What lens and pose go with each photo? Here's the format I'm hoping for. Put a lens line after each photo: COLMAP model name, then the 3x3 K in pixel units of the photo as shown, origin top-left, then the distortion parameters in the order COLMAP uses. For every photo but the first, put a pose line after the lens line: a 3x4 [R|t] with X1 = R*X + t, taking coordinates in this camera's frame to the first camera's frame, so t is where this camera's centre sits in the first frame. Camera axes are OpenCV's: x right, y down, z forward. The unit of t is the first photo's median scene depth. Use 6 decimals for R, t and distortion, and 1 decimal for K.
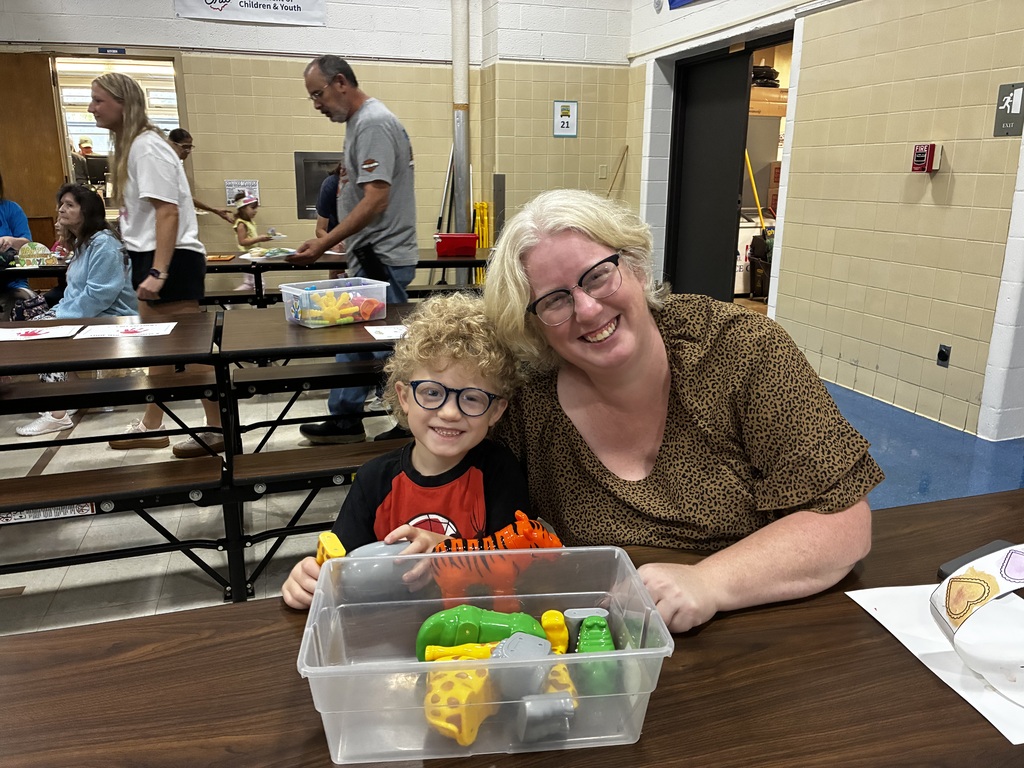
lens RADIAL K [[789.2, 0, 510.7], [0, 789.2, 384.3], [0, 0, 1]] dist [0.005046, -0.003128]
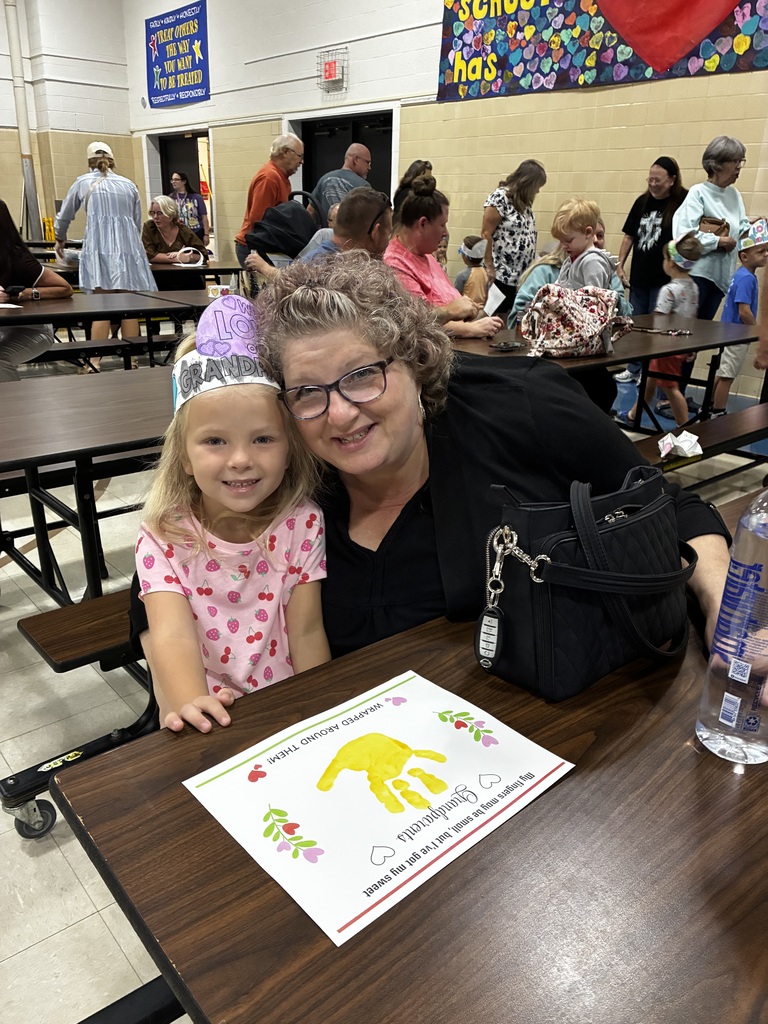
lens RADIAL K [[789.2, 0, 383.8], [0, 789.2, 512.7], [0, 0, 1]] dist [0.005046, -0.003128]
pose [[0.918085, -0.121675, 0.377246, -0.091705], [0.079326, 0.988867, 0.125894, 0.227433], [-0.388365, -0.085656, 0.917516, -0.843006]]
